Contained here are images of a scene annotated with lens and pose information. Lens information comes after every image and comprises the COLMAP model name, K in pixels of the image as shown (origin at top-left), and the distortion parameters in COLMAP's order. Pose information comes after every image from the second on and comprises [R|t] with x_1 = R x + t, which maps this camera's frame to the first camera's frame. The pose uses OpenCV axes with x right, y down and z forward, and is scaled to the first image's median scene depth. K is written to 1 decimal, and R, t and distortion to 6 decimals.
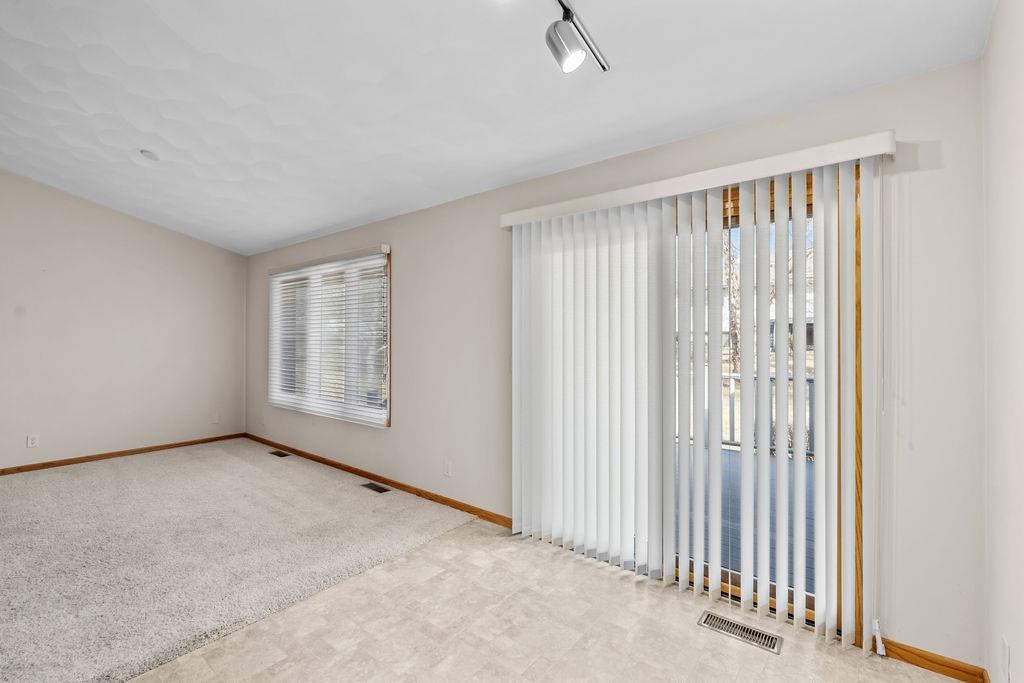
lens RADIAL K [[449.5, 0, 510.3], [0, 449.5, 336.1], [0, 0, 1]] dist [-0.007424, 0.001345]
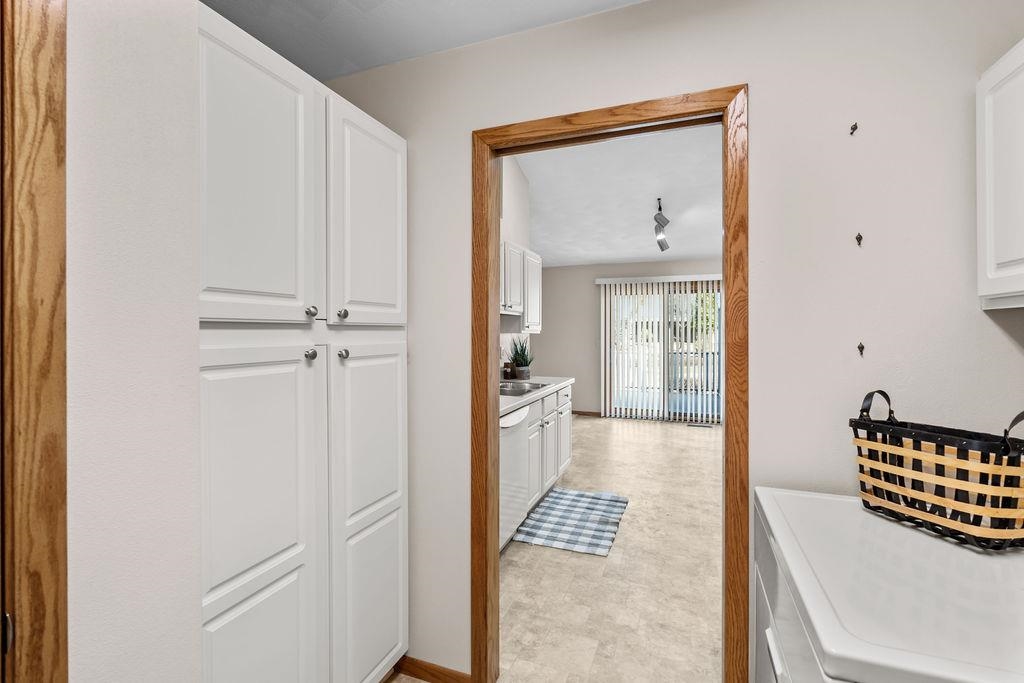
lens RADIAL K [[449.5, 0, 509.2], [0, 449.5, 332.3], [0, 0, 1]] dist [-0.007424, 0.001345]
pose [[0.954518, -0.001793, 0.298149, -1.254042], [0.001497, 0.999998, 0.001224, -0.000876], [-0.298151, -0.000722, 0.954519, -1.178937]]
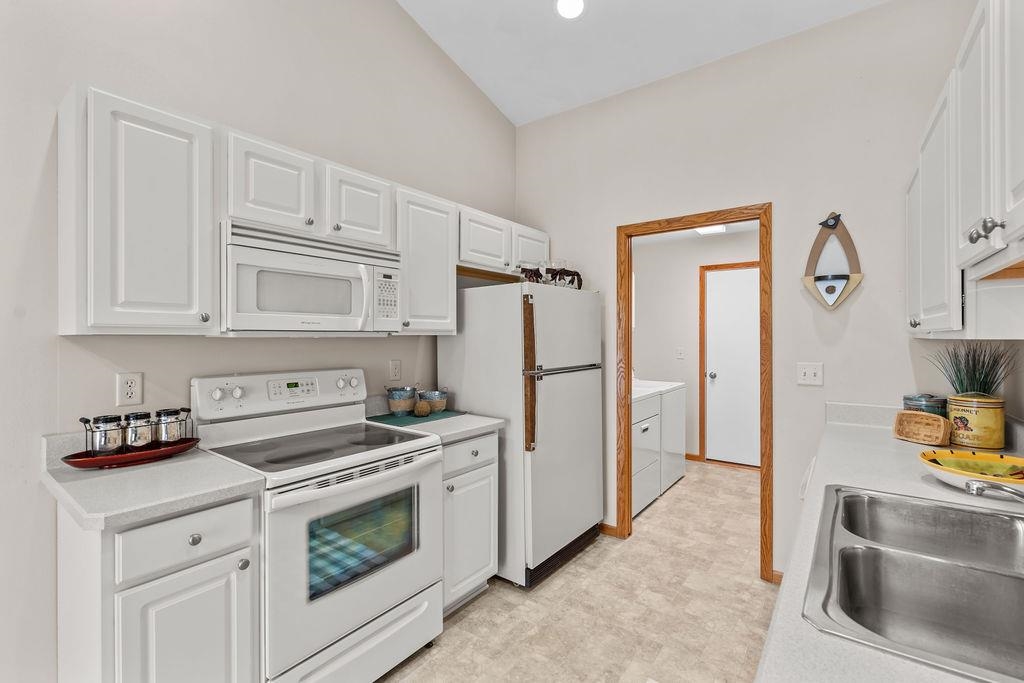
lens RADIAL K [[449.5, 0, 514.5], [0, 449.5, 340.0], [0, 0, 1]] dist [-0.007424, 0.001345]
pose [[-0.999416, -0.004719, -0.033836, -0.541586], [-0.004810, 0.999985, 0.002613, 0.005333], [0.033823, 0.002774, -0.999424, 0.334236]]
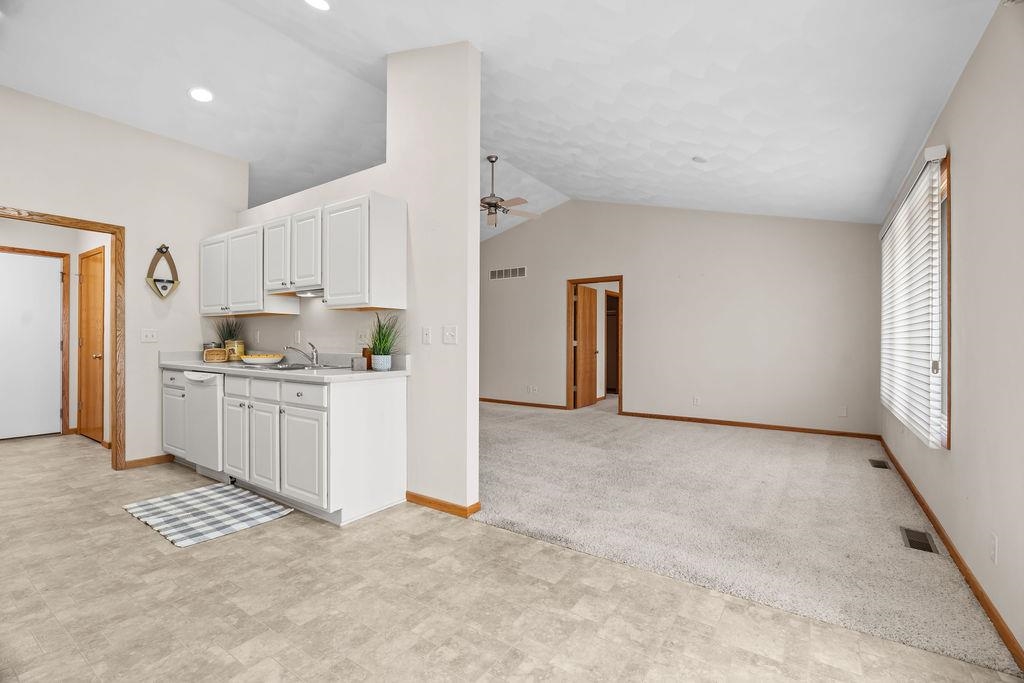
lens RADIAL K [[449.5, 0, 519.8], [0, 449.5, 337.9], [0, 0, 1]] dist [-0.007424, 0.001345]
pose [[0.077933, -0.007904, -0.996927, 0.412365], [0.000228, 0.999969, -0.007910, 0.089507], [0.996959, 0.000389, 0.077932, 0.583050]]
